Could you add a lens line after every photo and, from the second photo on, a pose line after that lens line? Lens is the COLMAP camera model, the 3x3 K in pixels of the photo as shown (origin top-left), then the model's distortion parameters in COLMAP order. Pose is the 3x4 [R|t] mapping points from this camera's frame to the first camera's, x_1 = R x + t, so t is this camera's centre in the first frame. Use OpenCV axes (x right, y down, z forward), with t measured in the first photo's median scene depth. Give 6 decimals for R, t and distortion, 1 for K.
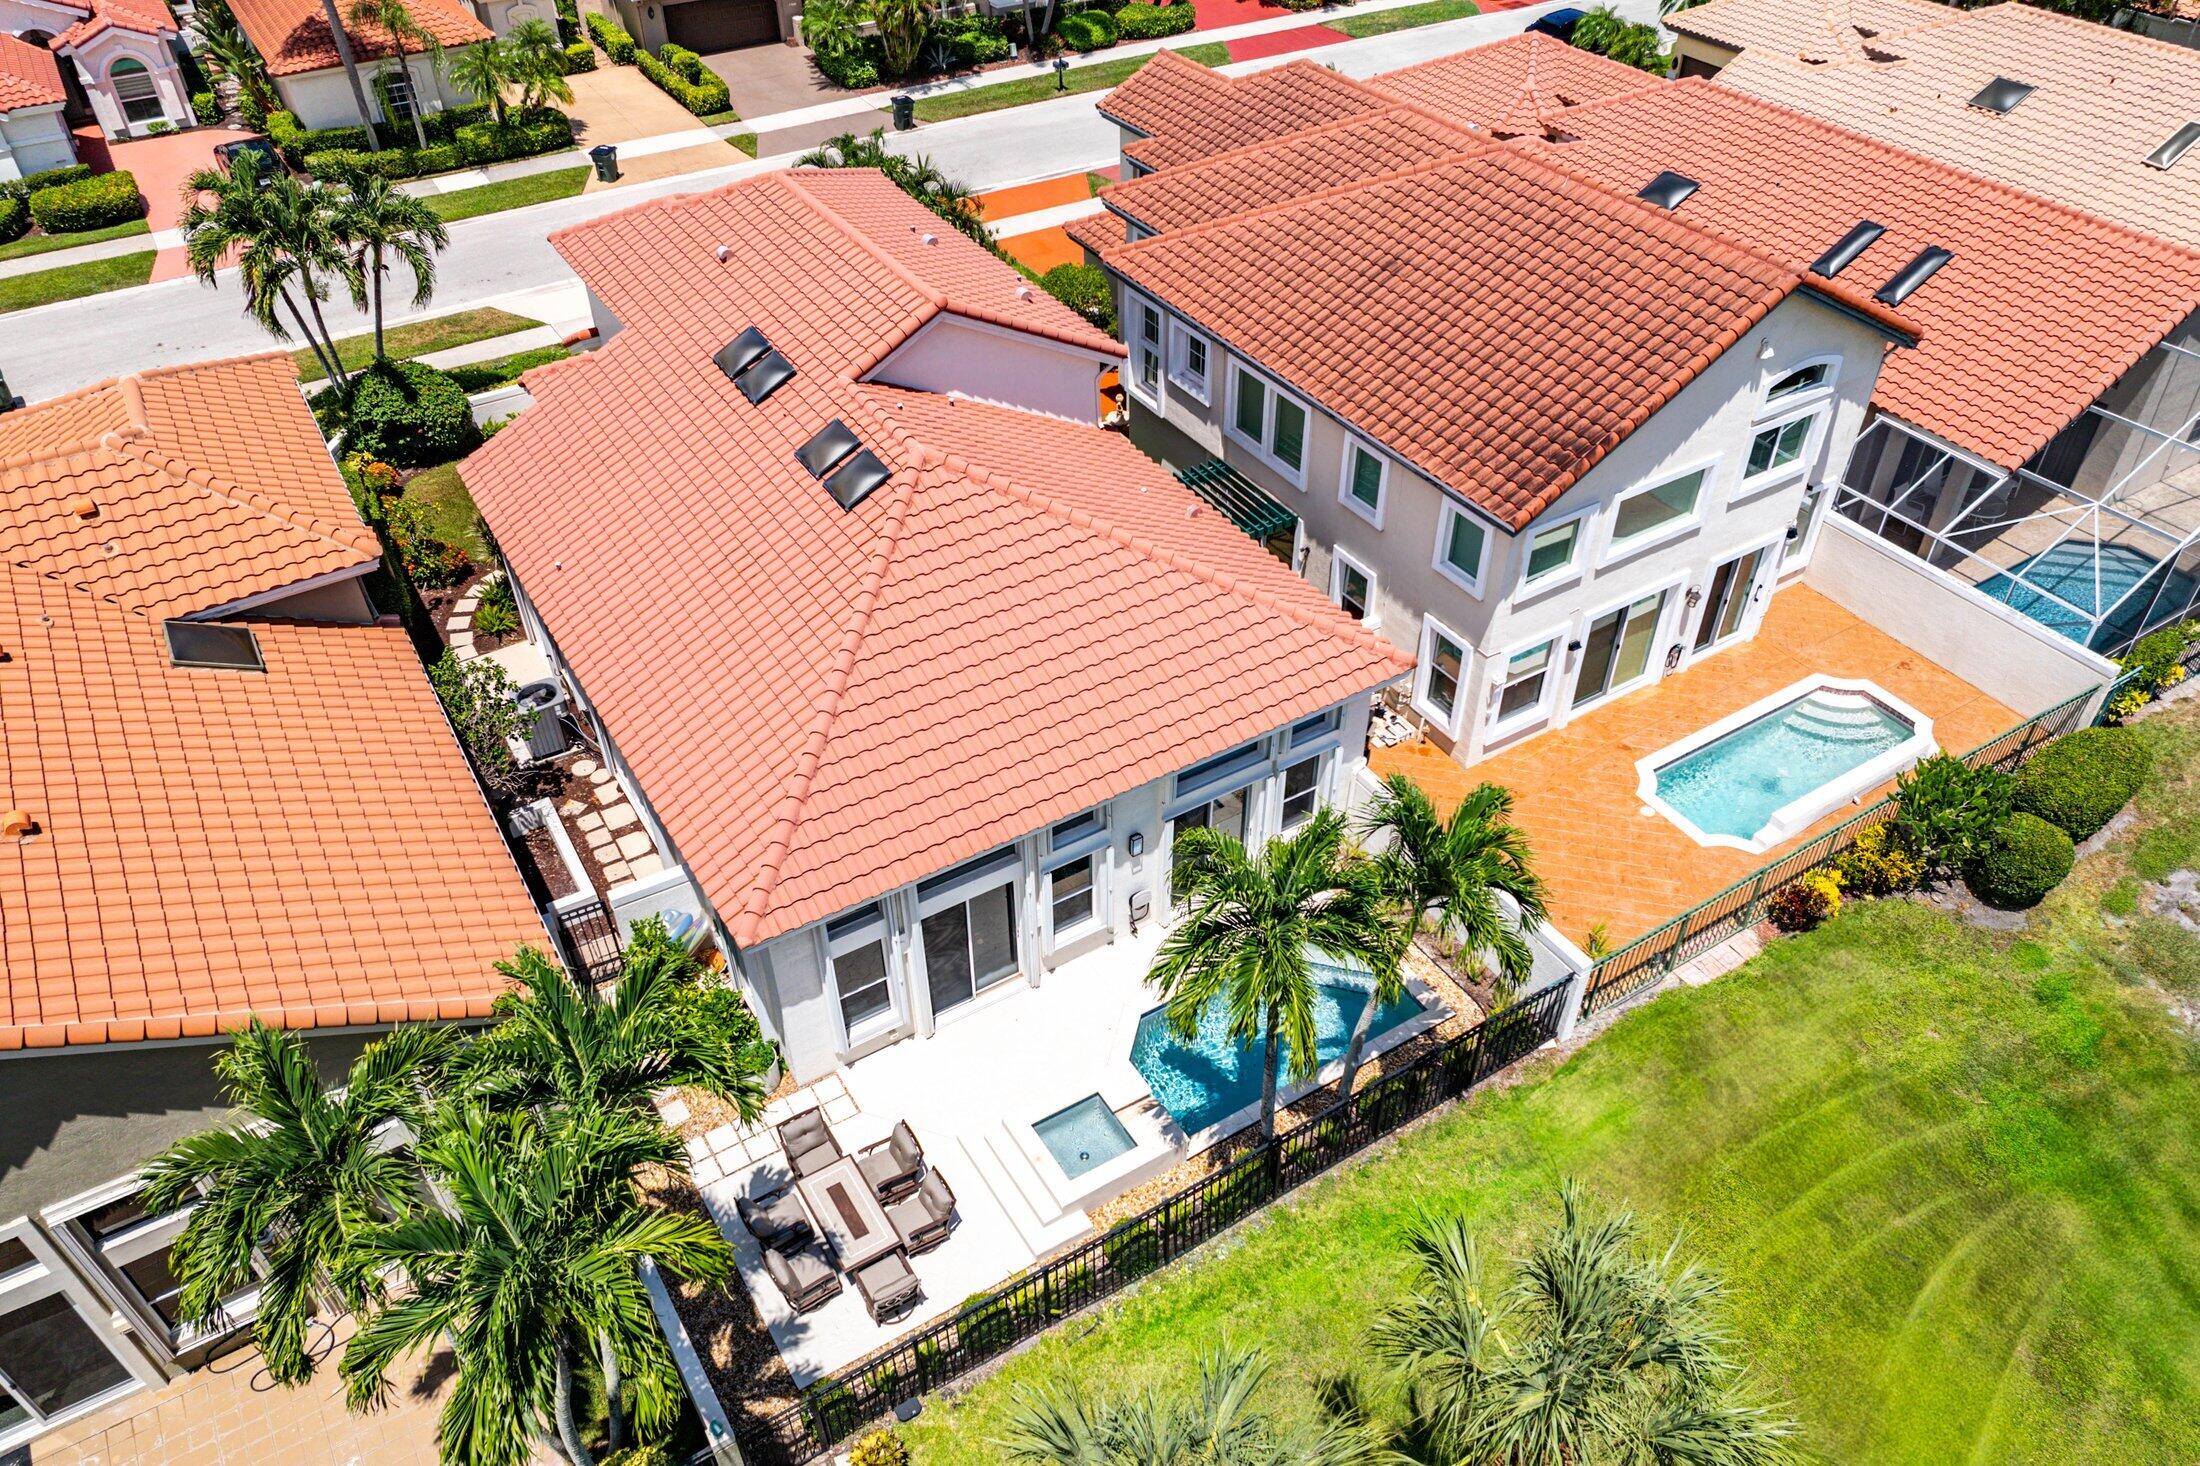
lens RADIAL K [[1490.6, 0, 1092.8], [0, 1490.6, 731.0], [0, 0, 1]] dist [0.001616, -0.000023]
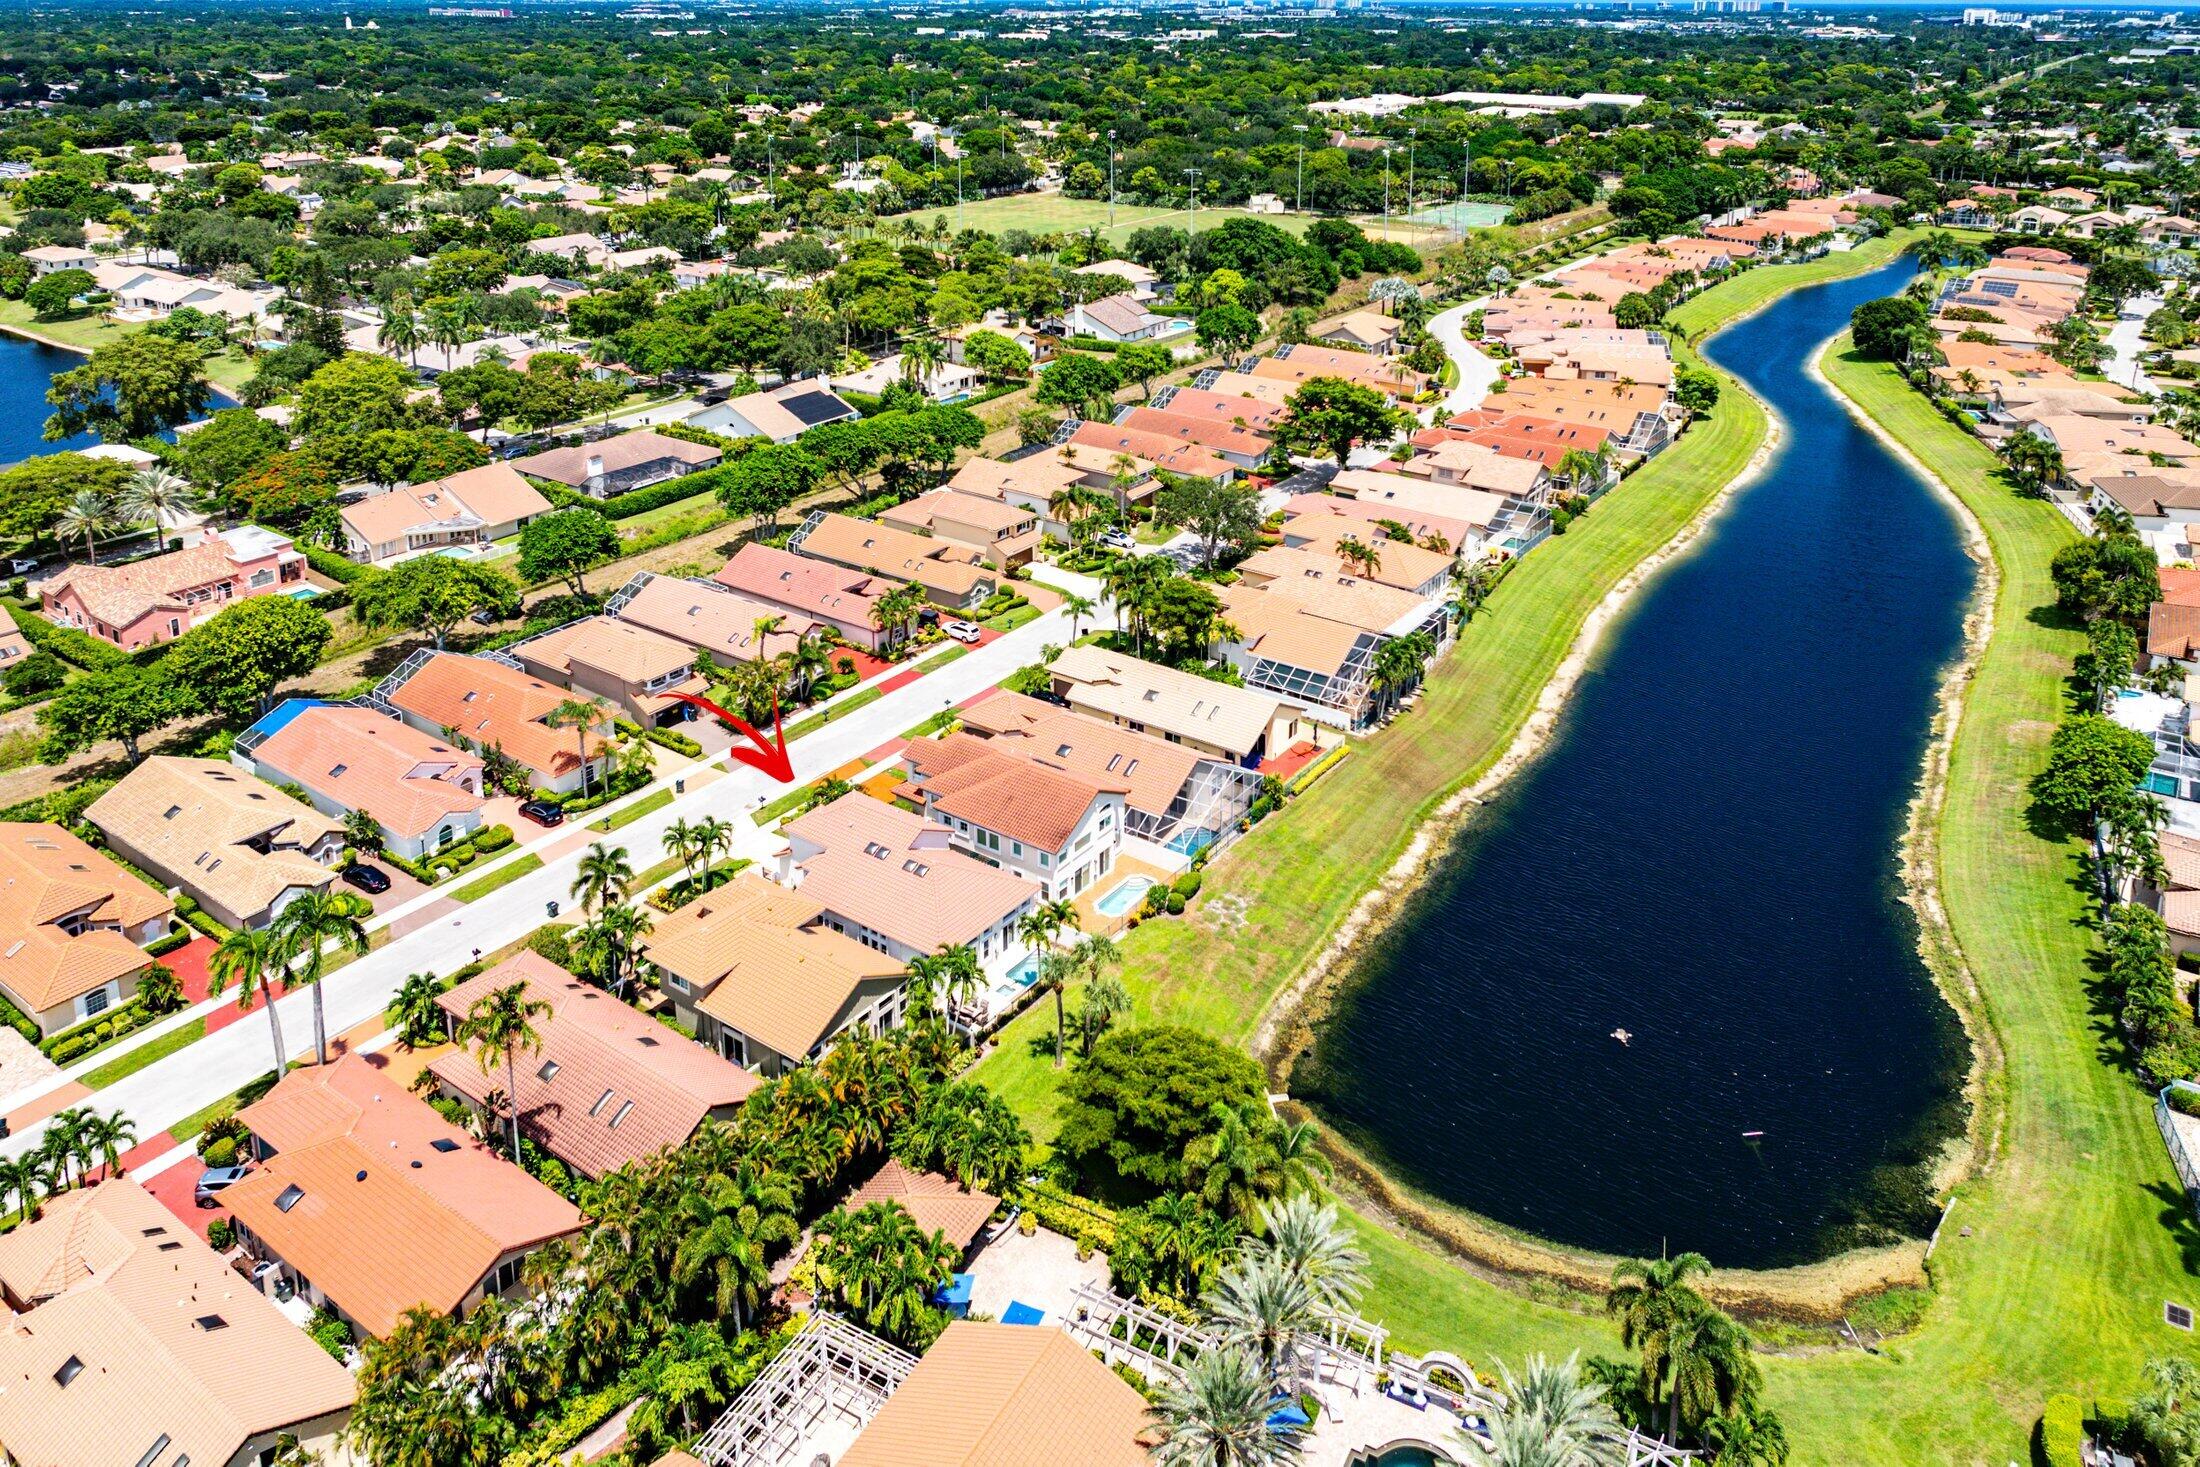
lens RADIAL K [[1497.0, 0, 1099.4], [0, 1497.0, 726.8], [0, 0, 1]] dist [-0.028262, 0.014847]
pose [[0.915073, -0.160928, 0.369789, -1.058161], [0.244689, 0.950424, -0.191888, 0.352230], [-0.320576, 0.266075, 0.909085, -2.863437]]
